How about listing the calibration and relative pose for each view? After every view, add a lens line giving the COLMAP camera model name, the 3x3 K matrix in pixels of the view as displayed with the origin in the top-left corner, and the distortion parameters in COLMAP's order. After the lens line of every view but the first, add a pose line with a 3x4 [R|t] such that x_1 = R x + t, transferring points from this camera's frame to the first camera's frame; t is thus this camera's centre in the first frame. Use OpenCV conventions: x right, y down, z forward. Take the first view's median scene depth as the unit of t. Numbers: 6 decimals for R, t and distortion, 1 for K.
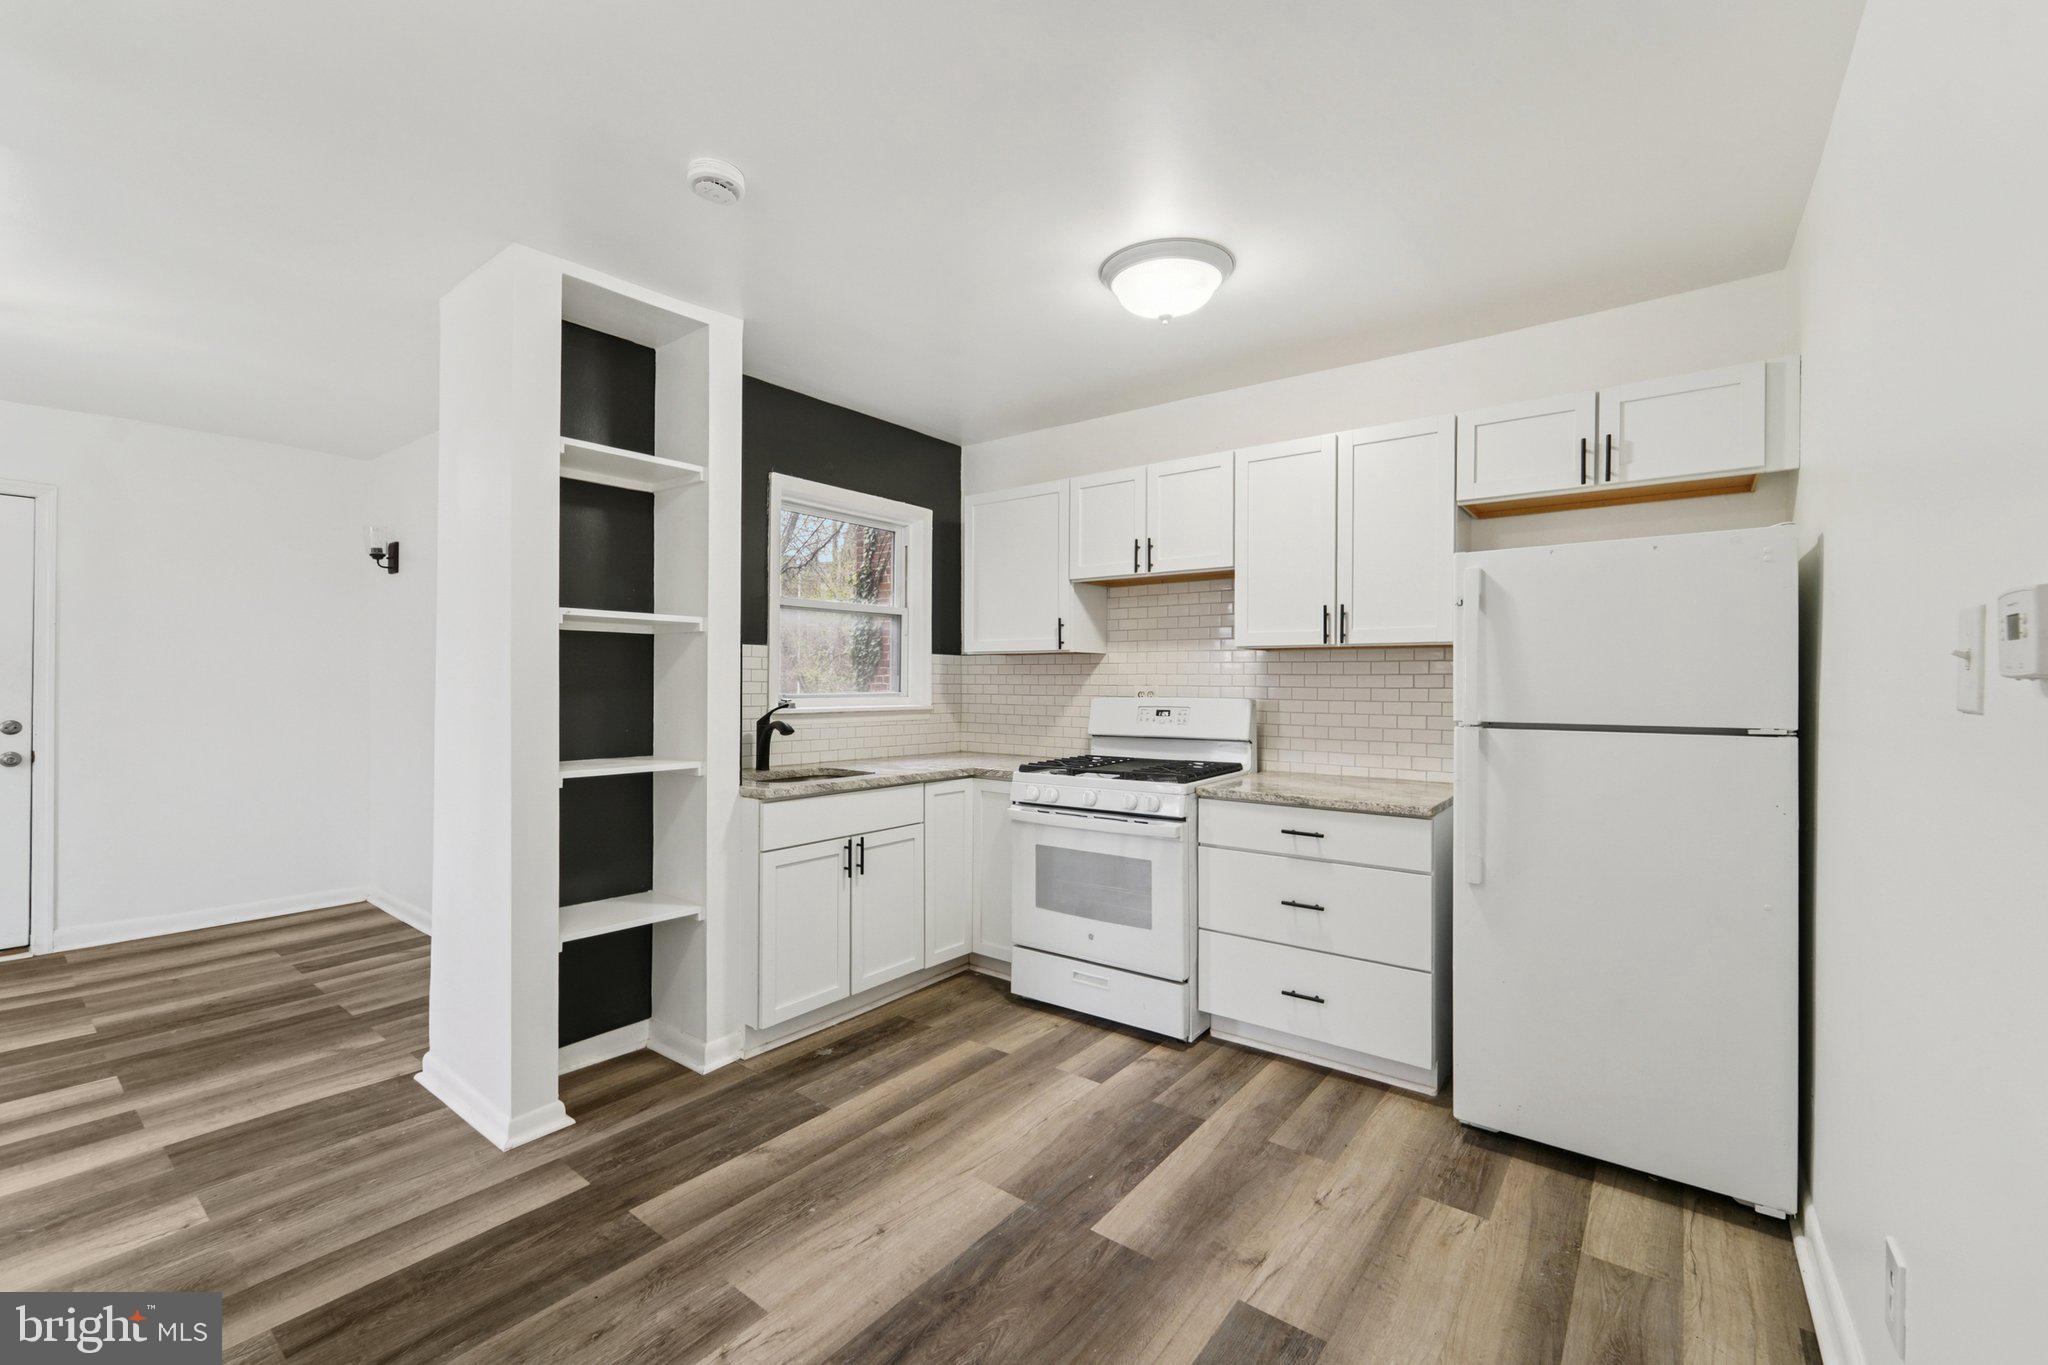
lens RADIAL K [[847.2, 0, 1015.5], [0, 847.2, 682.8], [0, 0, 1]] dist [-0.003249, -0.000381]
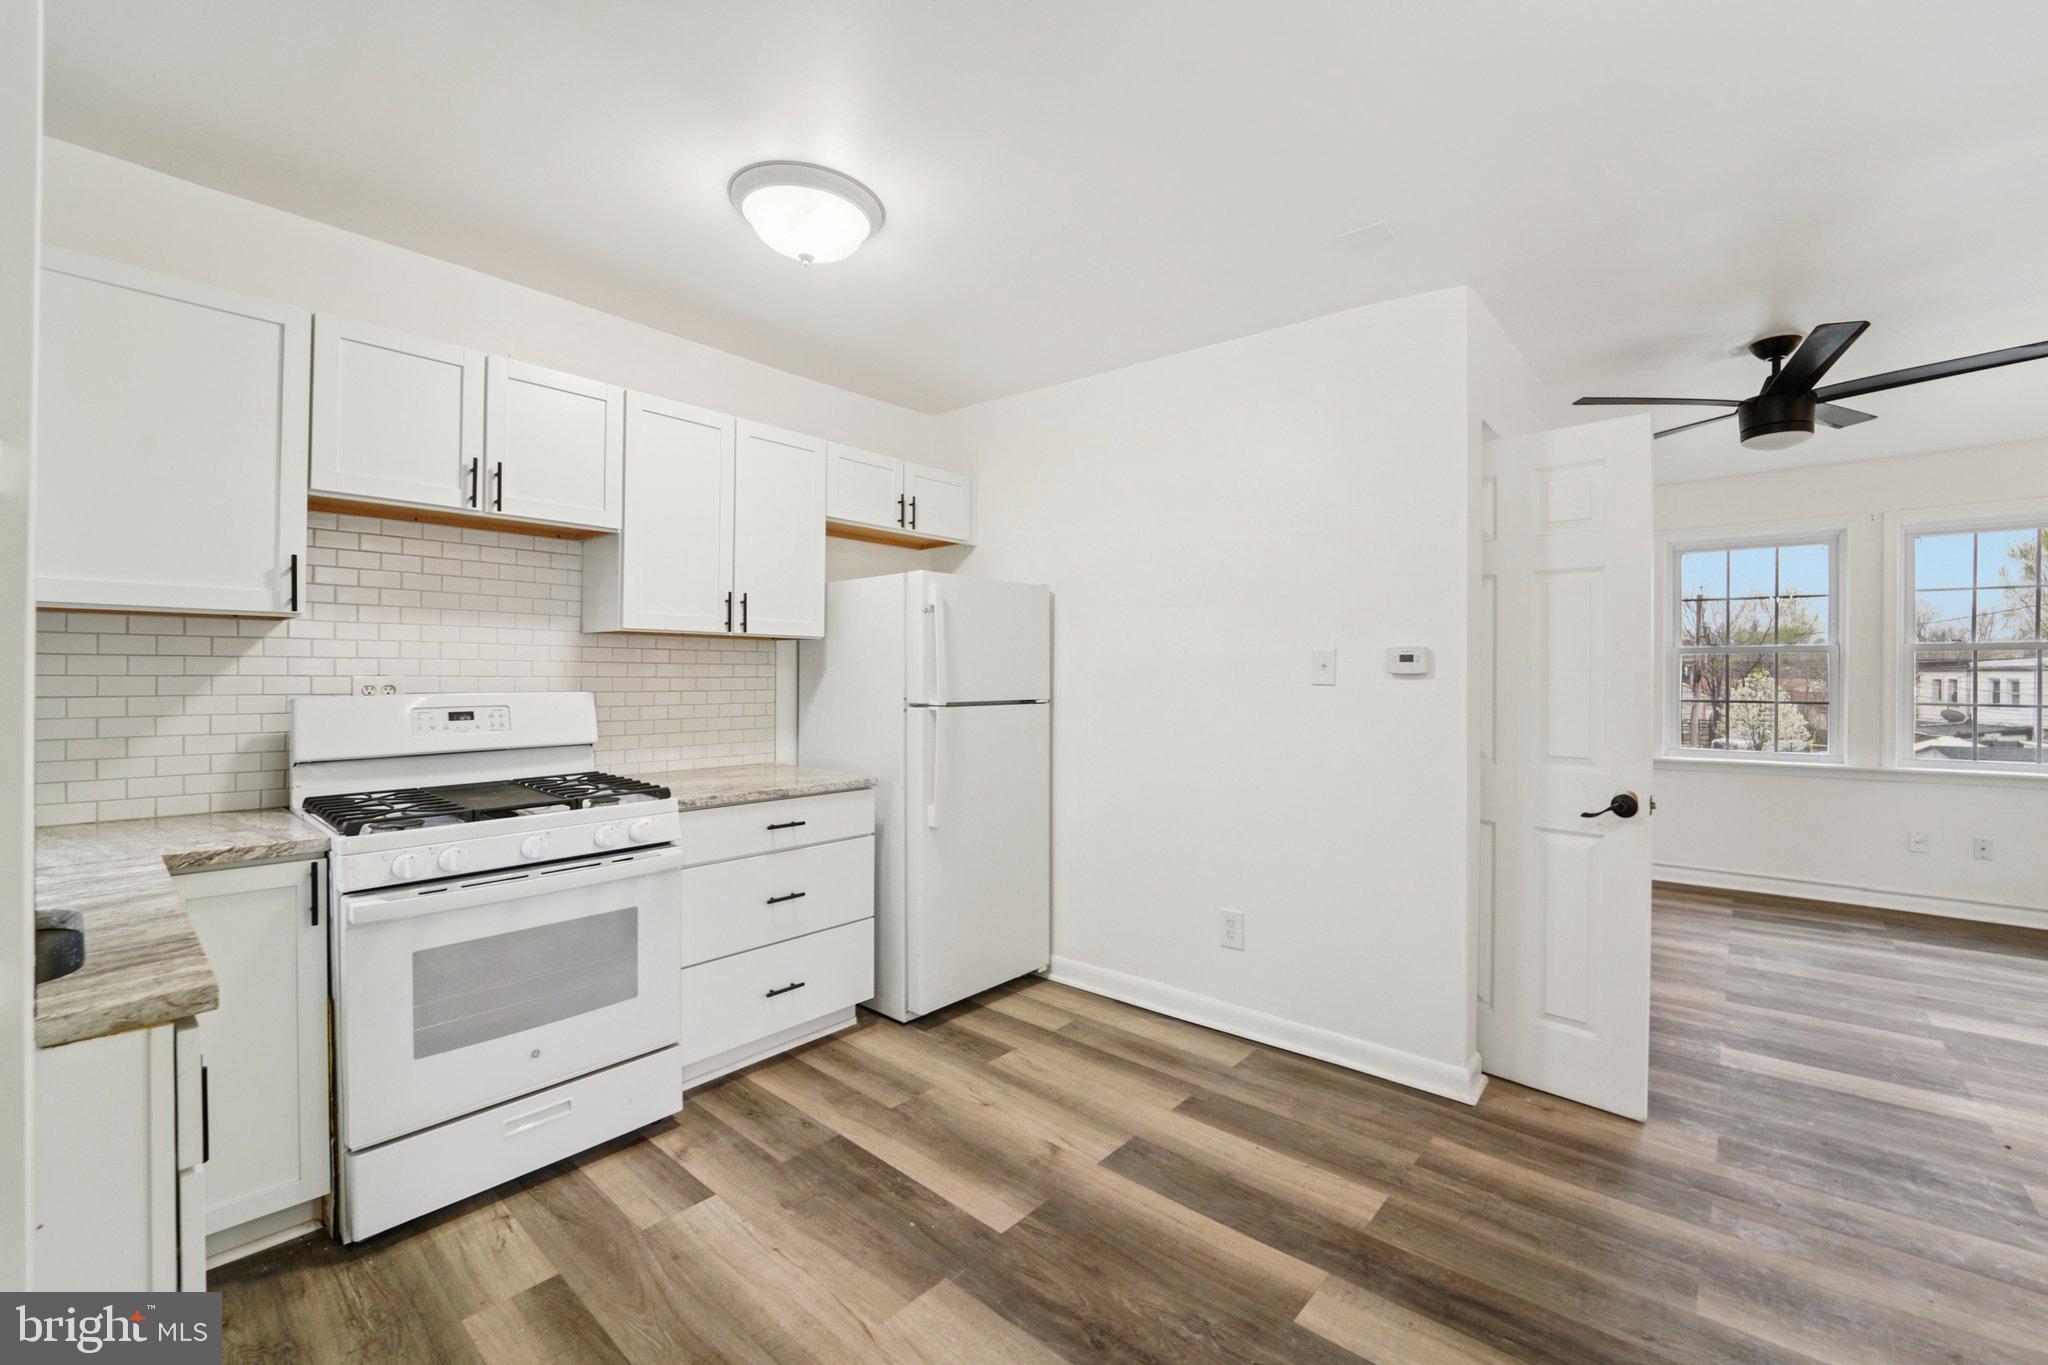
lens RADIAL K [[847.2, 0, 1045.6], [0, 847.2, 676.8], [0, 0, 1]] dist [-0.003249, -0.000381]
pose [[0.043219, -0.007990, 0.999034, -0.631363], [-0.005864, 0.999949, 0.008251, -0.005878], [-0.999048, -0.006215, 0.043170, 0.648496]]
